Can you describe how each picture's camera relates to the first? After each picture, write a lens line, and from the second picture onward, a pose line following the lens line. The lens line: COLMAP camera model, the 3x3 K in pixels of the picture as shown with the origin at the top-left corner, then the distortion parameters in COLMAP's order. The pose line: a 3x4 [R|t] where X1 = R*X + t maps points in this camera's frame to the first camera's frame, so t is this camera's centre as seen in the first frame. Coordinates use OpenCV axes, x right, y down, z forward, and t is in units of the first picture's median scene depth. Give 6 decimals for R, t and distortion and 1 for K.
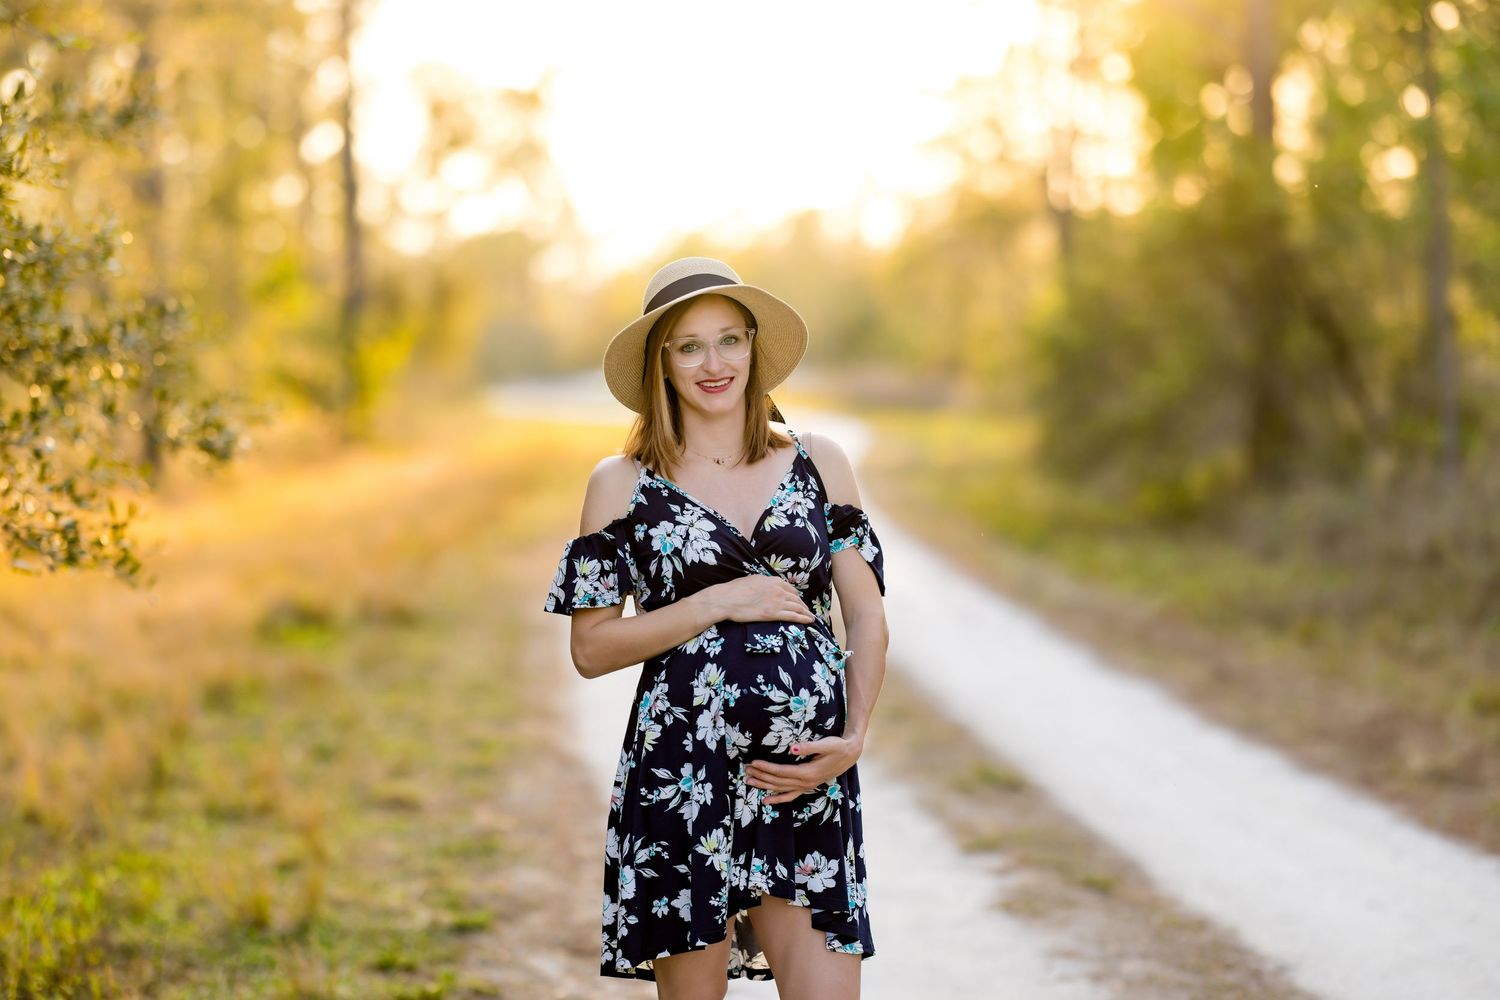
lens RADIAL K [[3656.0, 0, 740.6], [0, 3656.0, 500.5], [0, 0, 1]] dist [-0.011064, 0.000000]
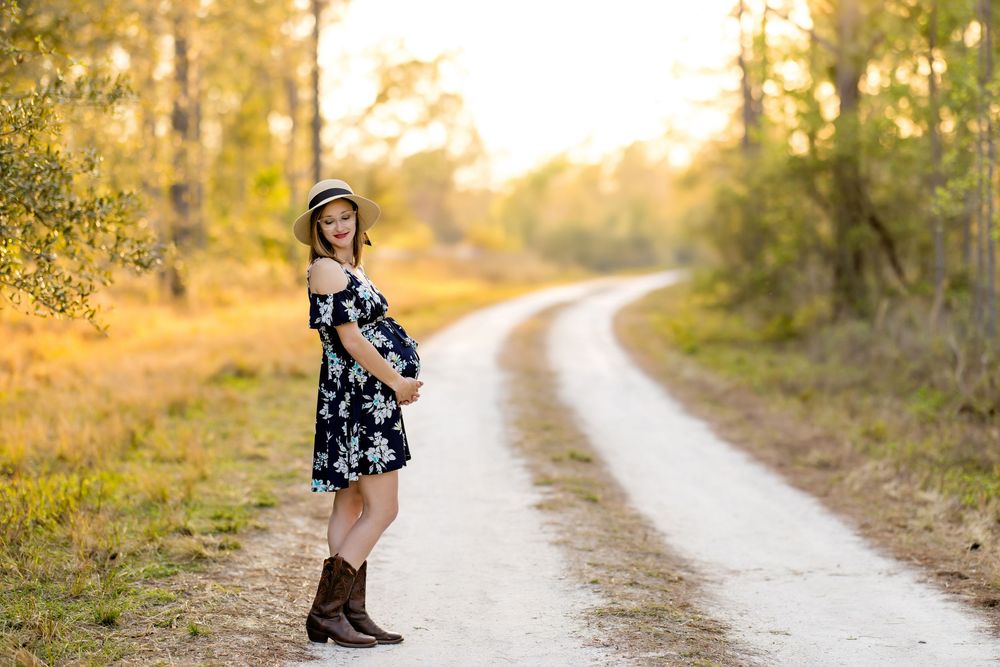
lens RADIAL K [[2437.3, 0, 505.5], [0, 2437.3, 333.1], [0, 0, 1]] dist [-0.011064, 0.000000]
pose [[0.998894, 0.027434, -0.038194, 0.094539], [-0.027452, 0.999623, 0.000075, 0.016346], [0.038181, 0.000973, 0.999270, -0.298505]]
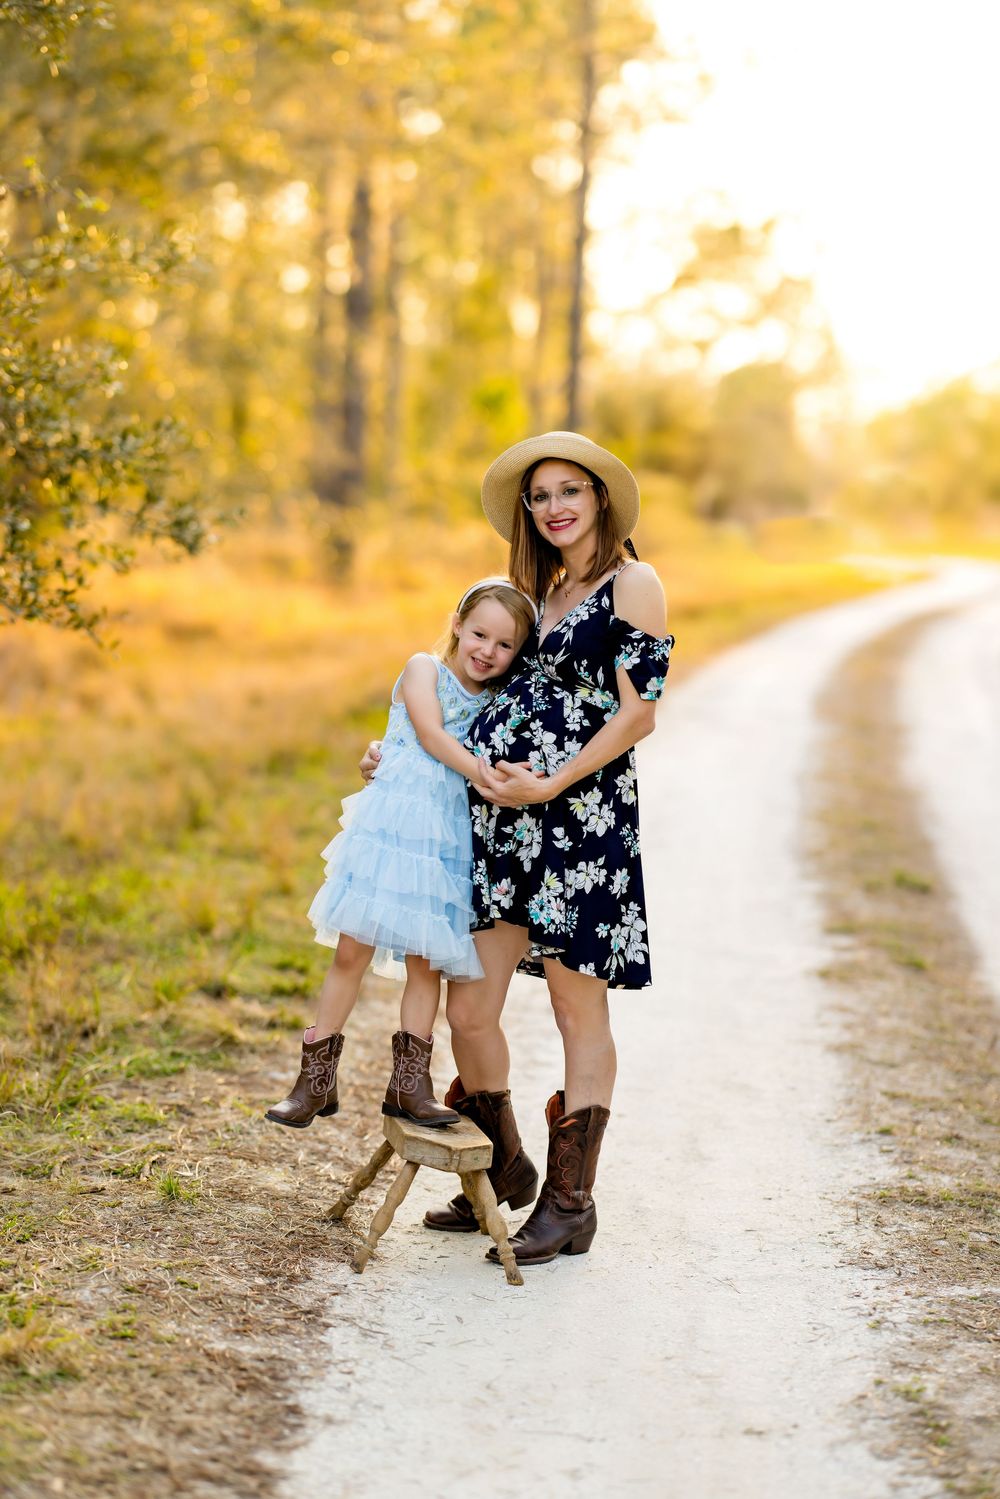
lens RADIAL K [[3653.5, 0, 491.6], [0, 3653.5, 750.3], [0, 0, 1]] dist [-0.011064, 0.000000]
pose [[0.987124, 0.081808, -0.137457, 0.113955], [-0.077339, 0.996297, 0.037554, 0.002057], [0.140020, -0.026440, 0.989796, -0.180183]]
